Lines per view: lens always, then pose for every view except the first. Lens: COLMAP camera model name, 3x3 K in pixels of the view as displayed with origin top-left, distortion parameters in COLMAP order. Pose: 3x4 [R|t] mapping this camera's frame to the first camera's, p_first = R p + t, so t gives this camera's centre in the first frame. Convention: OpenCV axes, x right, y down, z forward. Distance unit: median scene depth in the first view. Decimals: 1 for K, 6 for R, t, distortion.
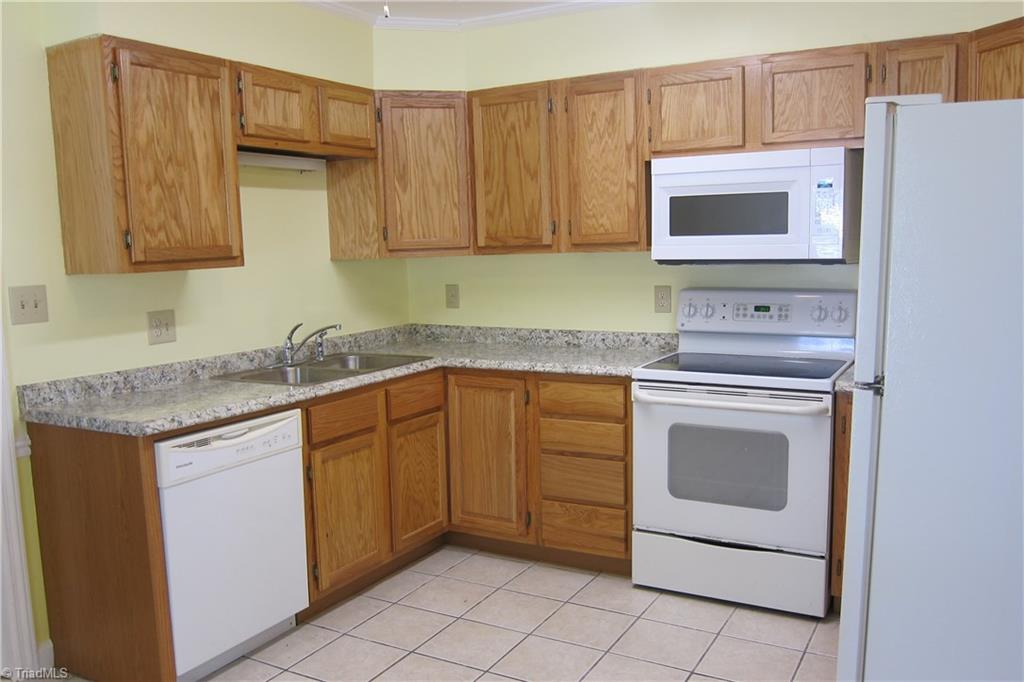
lens RADIAL K [[859.8, 0, 505.3], [0, 859.8, 346.1], [0, 0, 1]] dist [-0.061169, 0.023705]
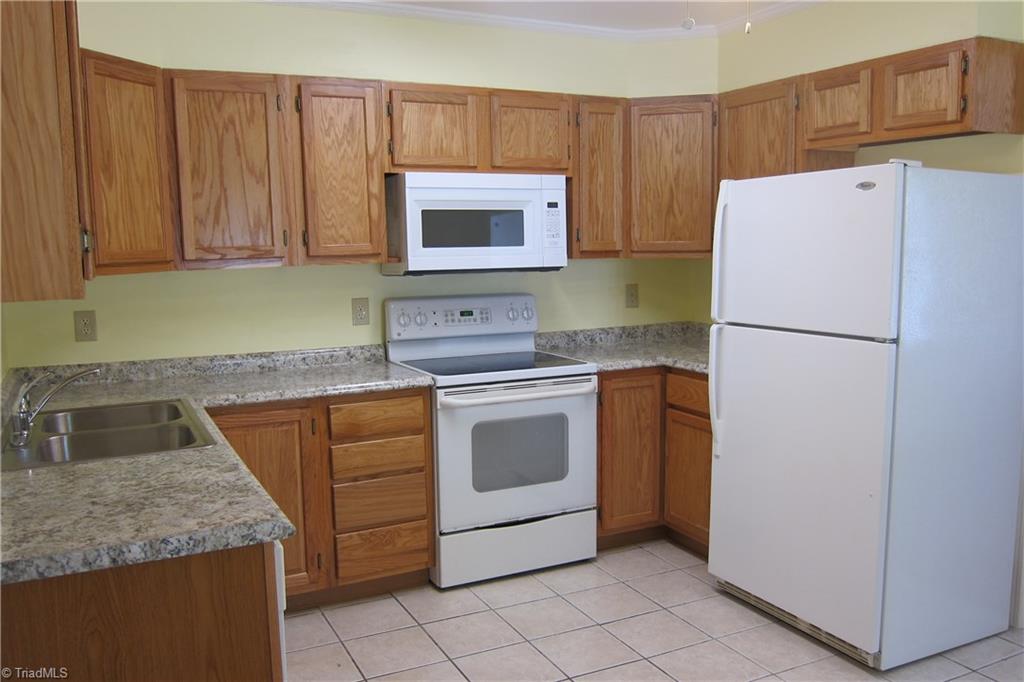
lens RADIAL K [[859.8, 0, 506.6], [0, 859.8, 345.2], [0, 0, 1]] dist [-0.061169, 0.023705]
pose [[0.561907, -0.082958, 0.823030, -0.595809], [0.103547, 0.994187, 0.029516, -0.030445], [-0.820694, 0.068637, 0.567231, 0.327009]]
